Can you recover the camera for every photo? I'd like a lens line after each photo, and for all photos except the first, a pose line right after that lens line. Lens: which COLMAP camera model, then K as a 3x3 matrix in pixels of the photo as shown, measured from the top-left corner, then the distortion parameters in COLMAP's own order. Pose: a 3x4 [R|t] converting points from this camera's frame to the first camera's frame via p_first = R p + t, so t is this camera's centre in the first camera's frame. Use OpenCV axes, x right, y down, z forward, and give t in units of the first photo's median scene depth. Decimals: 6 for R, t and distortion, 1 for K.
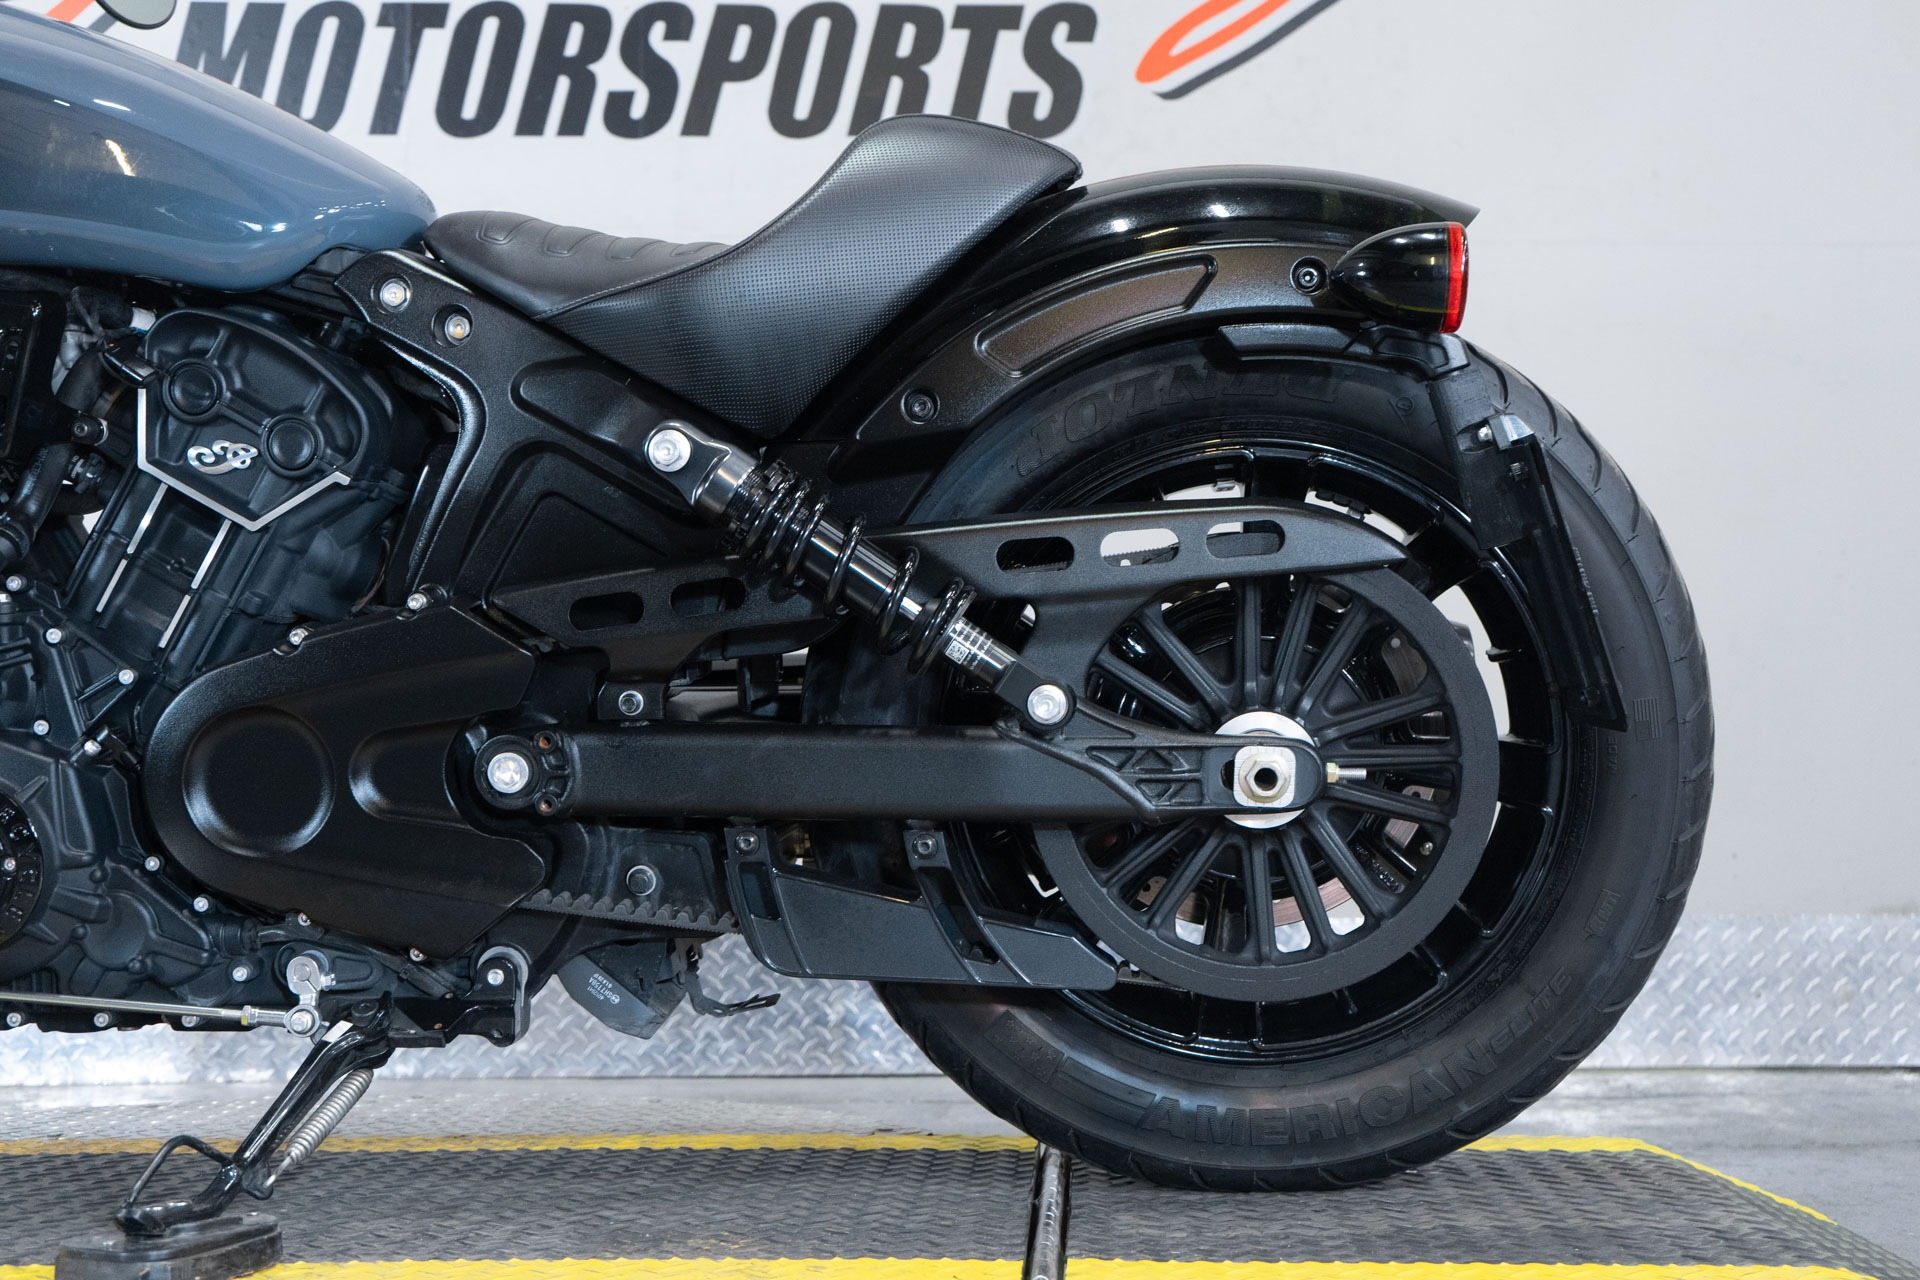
lens RADIAL K [[2245.7, 0, 923.1], [0, 2245.7, 662.7], [0, 0, 1]] dist [0.008006, -0.007349]
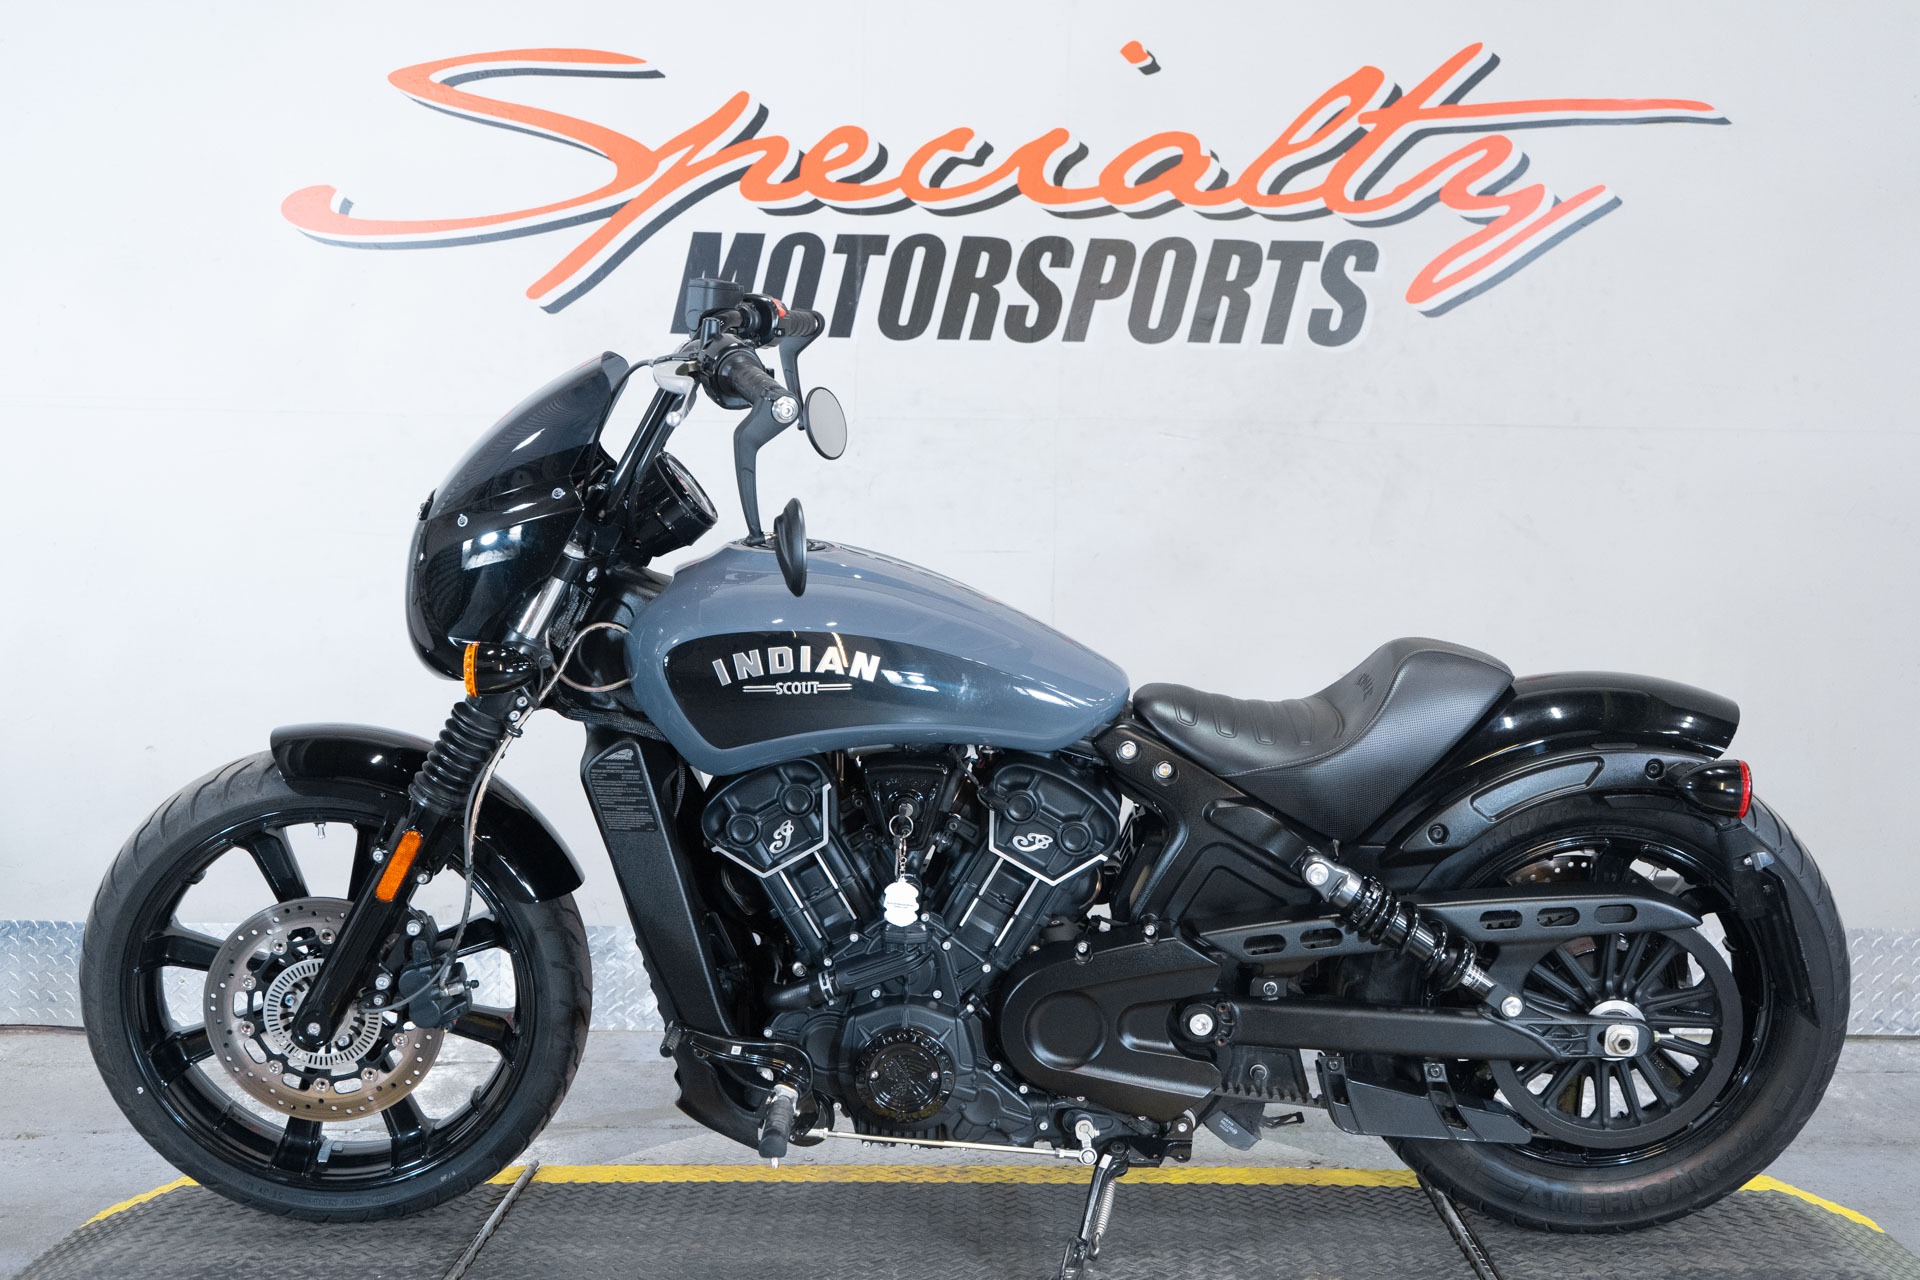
lens RADIAL K [[2330.6, 0, 960.0], [0, 2330.6, 640.0], [0, 0, 1]] dist [0.024786, 0.015738]
pose [[0.999759, 0.008298, 0.020330, -0.195177], [-0.010744, 0.992308, 0.123330, -0.228232], [-0.019150, -0.123518, 0.992157, -0.387743]]
